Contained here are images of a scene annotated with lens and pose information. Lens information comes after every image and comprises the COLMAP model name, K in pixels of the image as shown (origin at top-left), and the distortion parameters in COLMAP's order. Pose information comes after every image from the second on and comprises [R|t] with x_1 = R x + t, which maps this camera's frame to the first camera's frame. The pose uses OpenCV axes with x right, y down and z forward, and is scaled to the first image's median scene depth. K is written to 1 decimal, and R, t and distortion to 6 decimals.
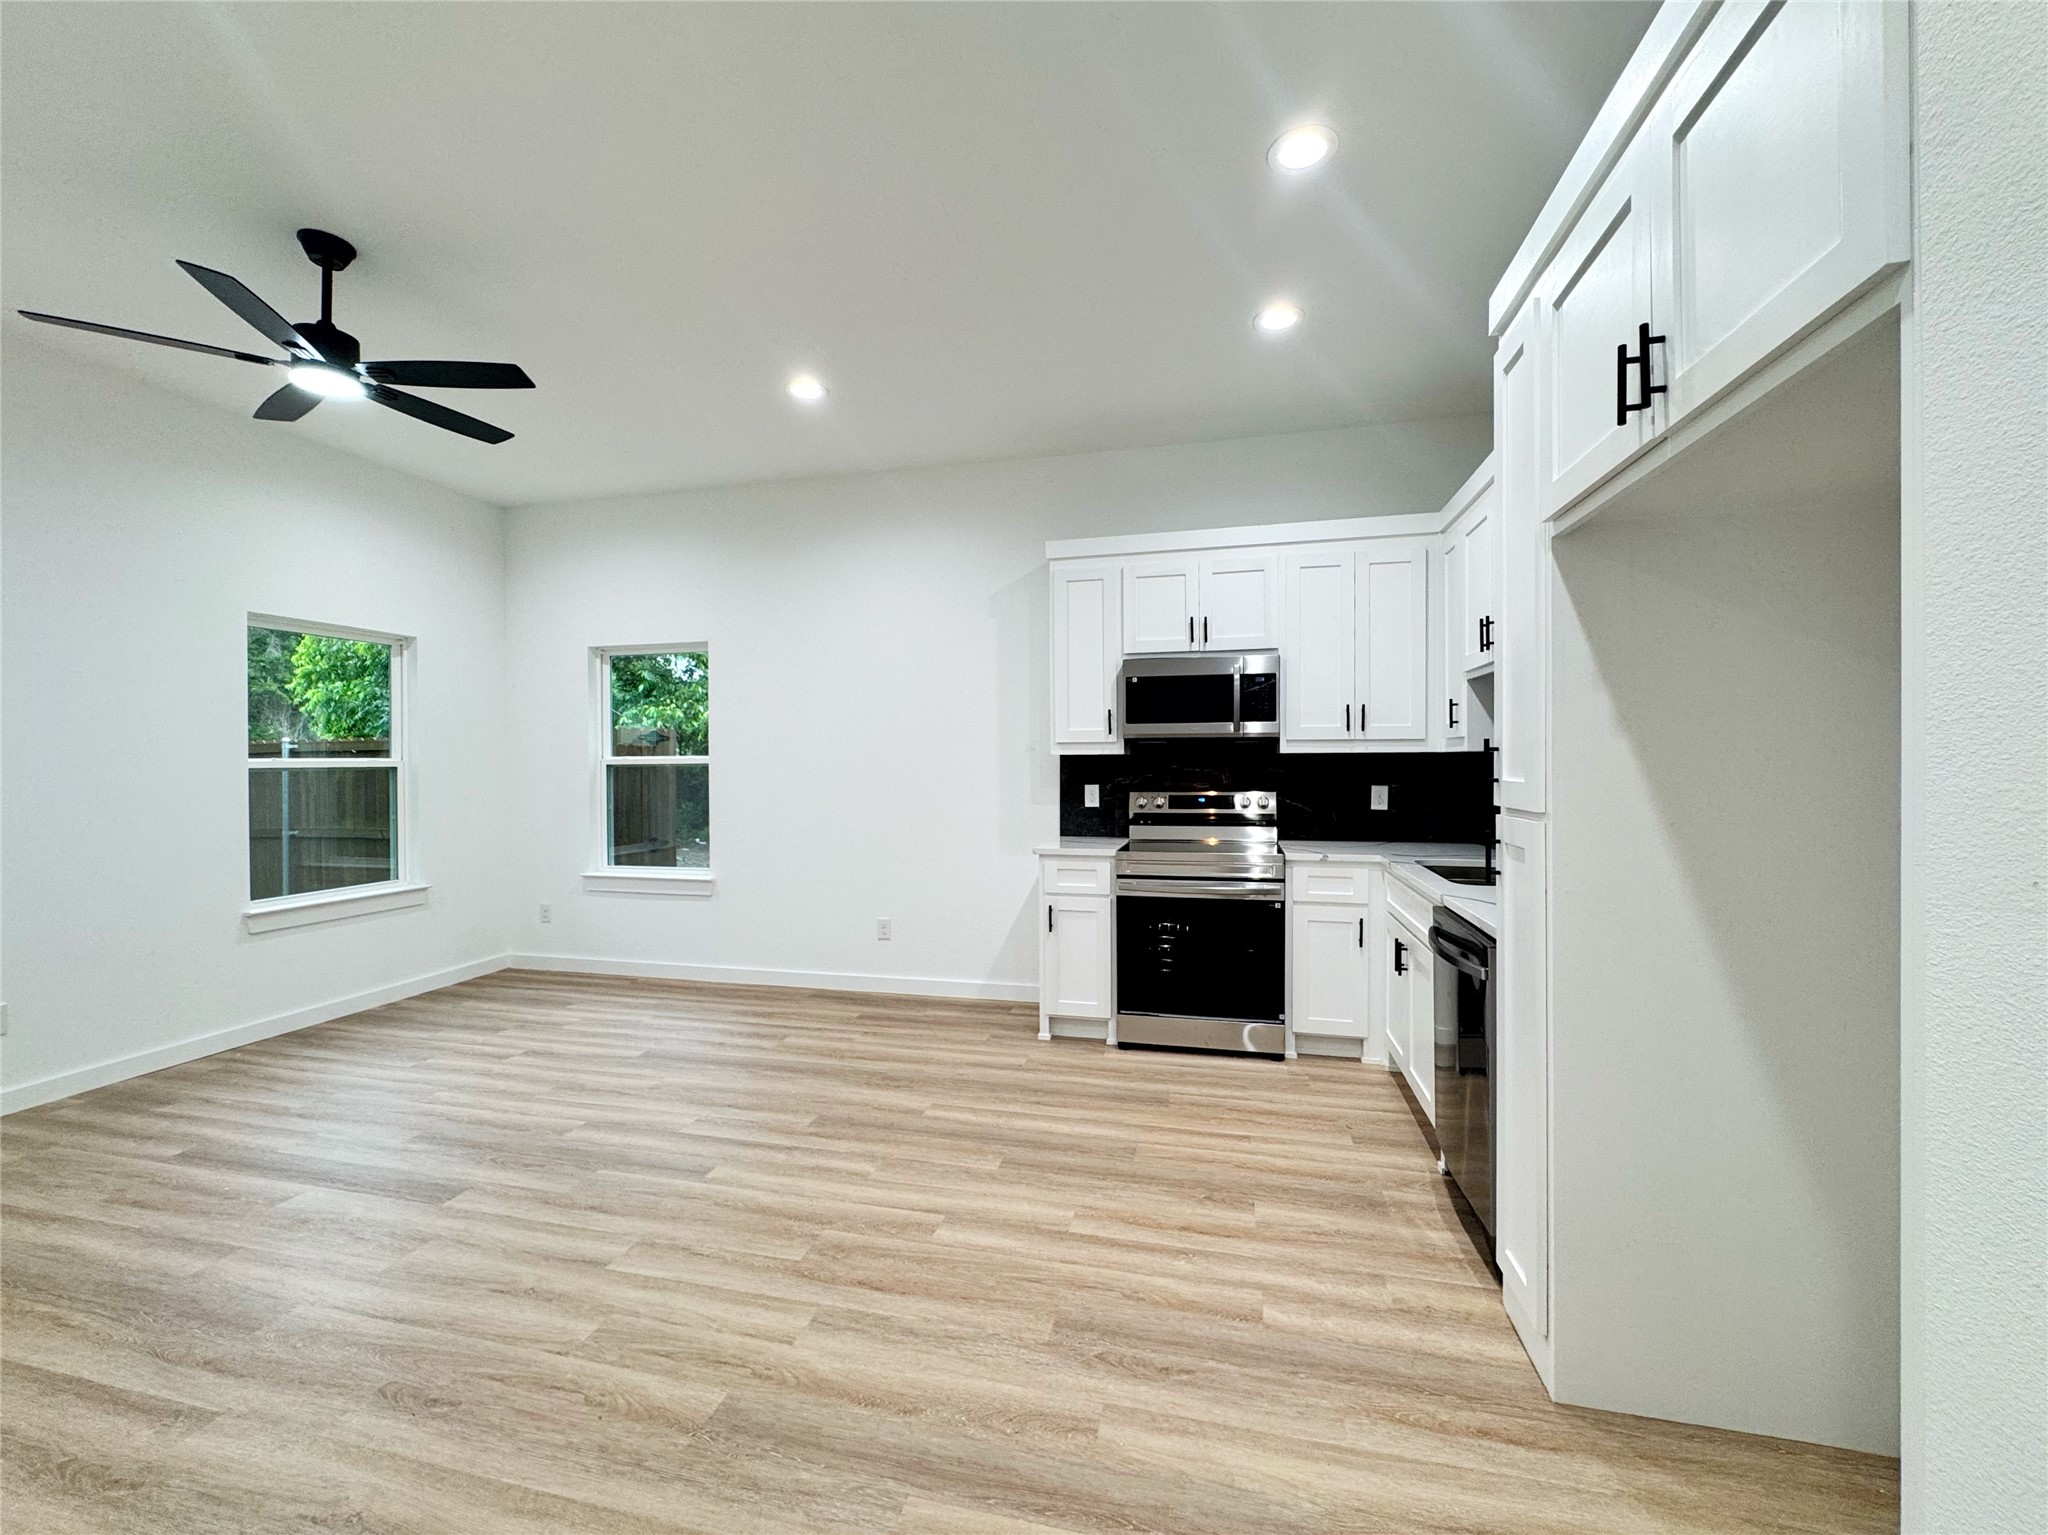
lens RADIAL K [[821.0, 0, 1018.8], [0, 821.0, 764.5], [0, 0, 1]] dist [-0.000527, 0.000353]
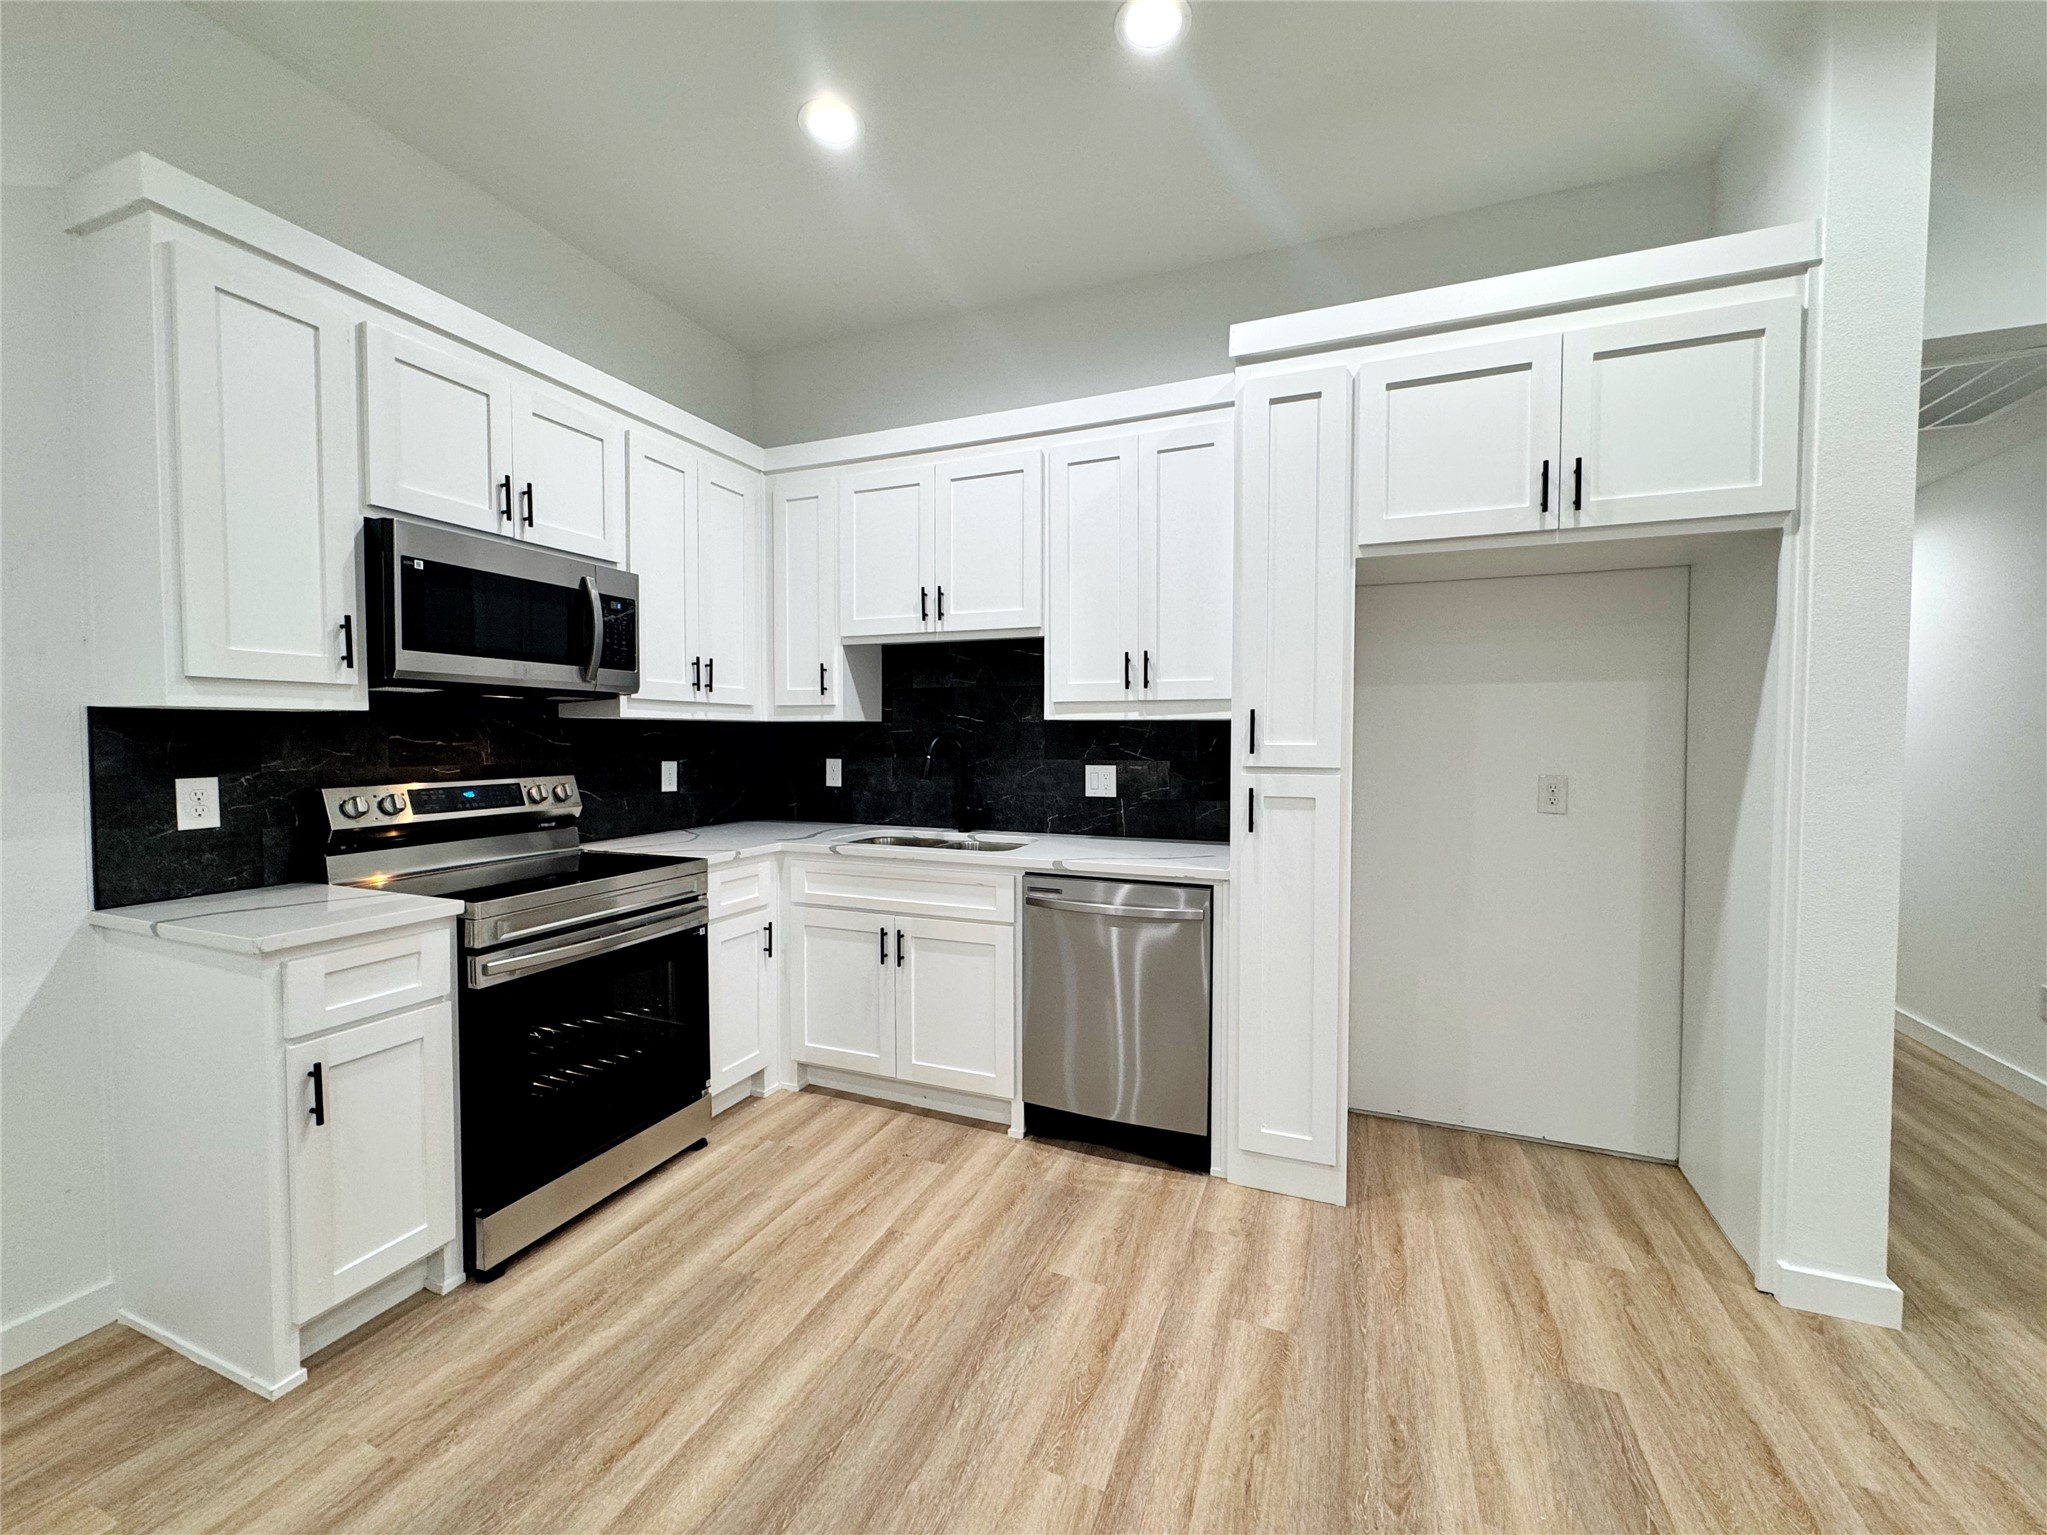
lens RADIAL K [[820.6, 0, 1018.3], [0, 820.6, 764.5], [0, 0, 1]] dist [-0.000527, 0.000353]
pose [[0.150851, -0.027600, 0.988171, -0.353735], [0.003681, 0.999619, 0.027358, 0.009146], [-0.988550, -0.000490, 0.150895, 0.642839]]
